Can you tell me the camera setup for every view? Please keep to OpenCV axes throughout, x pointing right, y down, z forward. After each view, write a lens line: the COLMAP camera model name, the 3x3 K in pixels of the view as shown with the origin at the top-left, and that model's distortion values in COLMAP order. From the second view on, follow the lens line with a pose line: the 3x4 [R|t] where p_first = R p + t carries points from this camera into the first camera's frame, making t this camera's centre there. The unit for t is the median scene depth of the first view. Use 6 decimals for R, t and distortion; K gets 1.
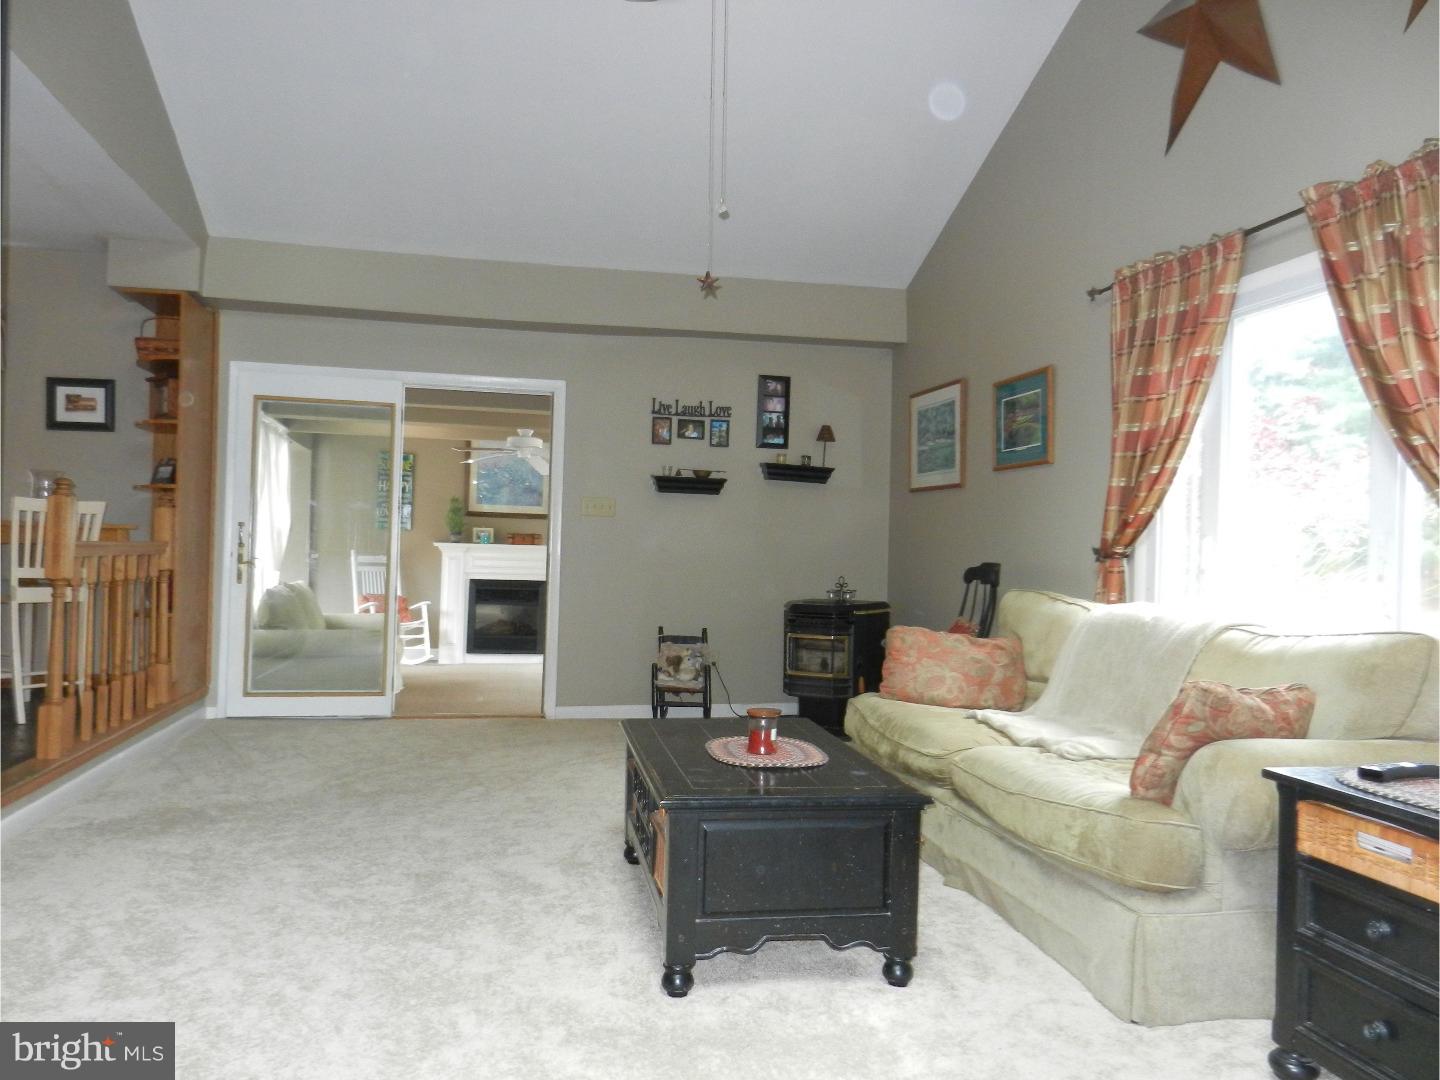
lens RADIAL K [[1063.2, 0, 720.6], [0, 1063.2, 537.0], [0, 0, 1]] dist [-0.008269, 0.016691]
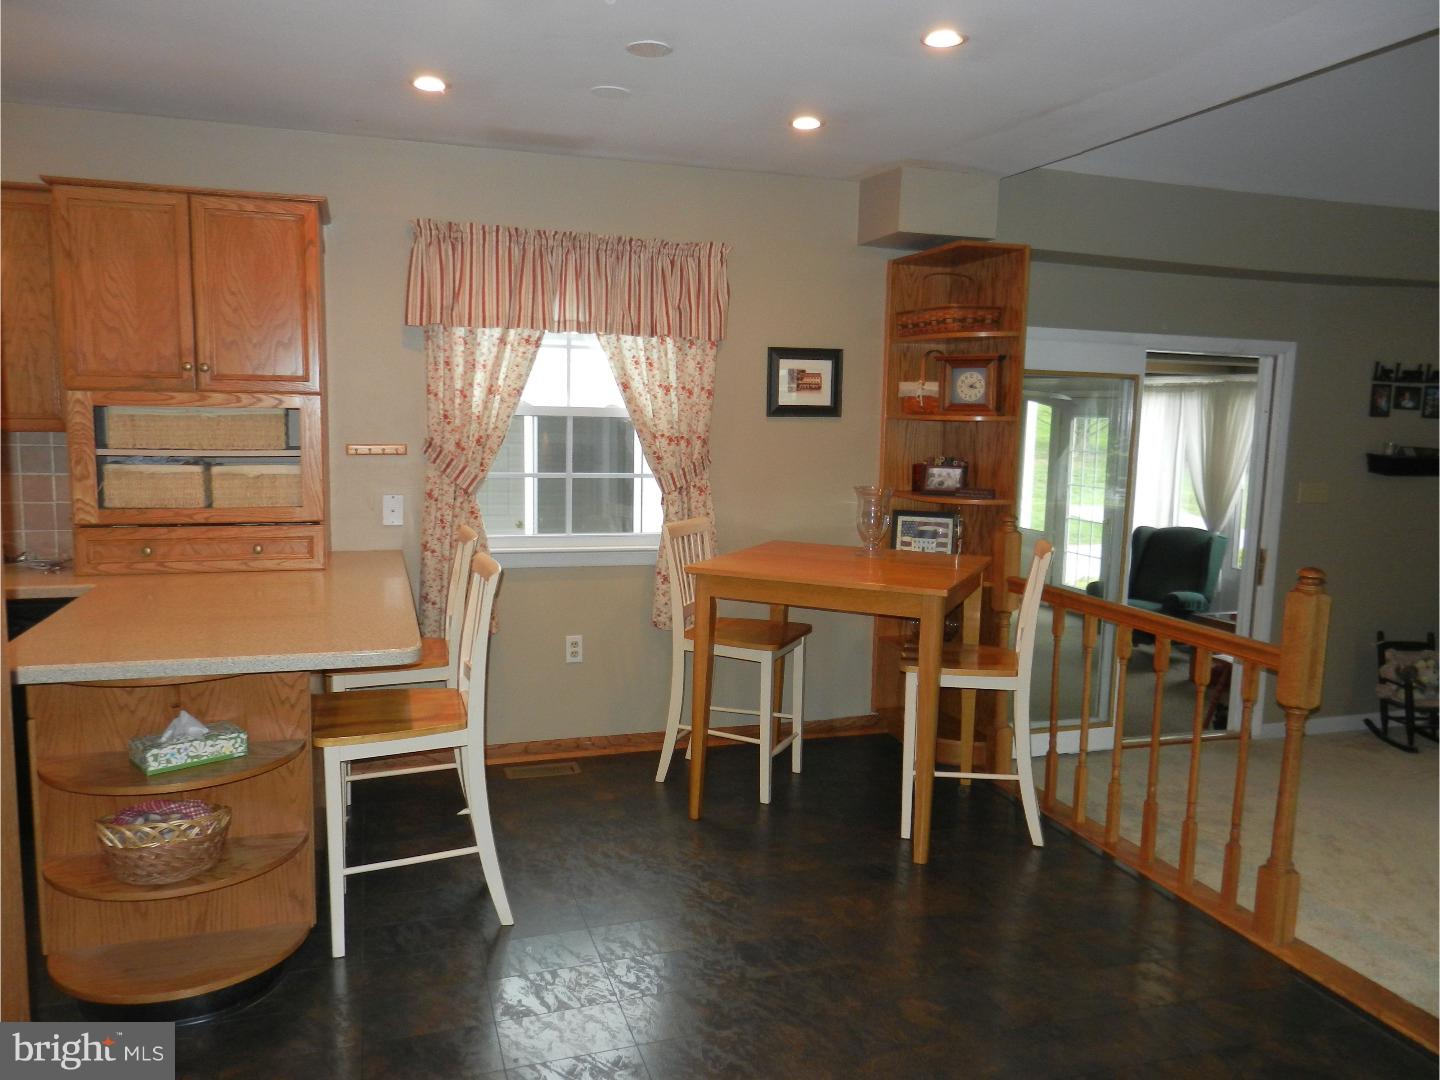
lens RADIAL K [[1063.2, 0, 719.5], [0, 1063.2, 534.9], [0, 0, 1]] dist [-0.008269, 0.016691]
pose [[0.994450, -0.014248, 0.104239, -0.670464], [0.001499, 0.992605, 0.121381, -0.097702], [-0.105197, -0.120551, 0.987118, 0.210668]]
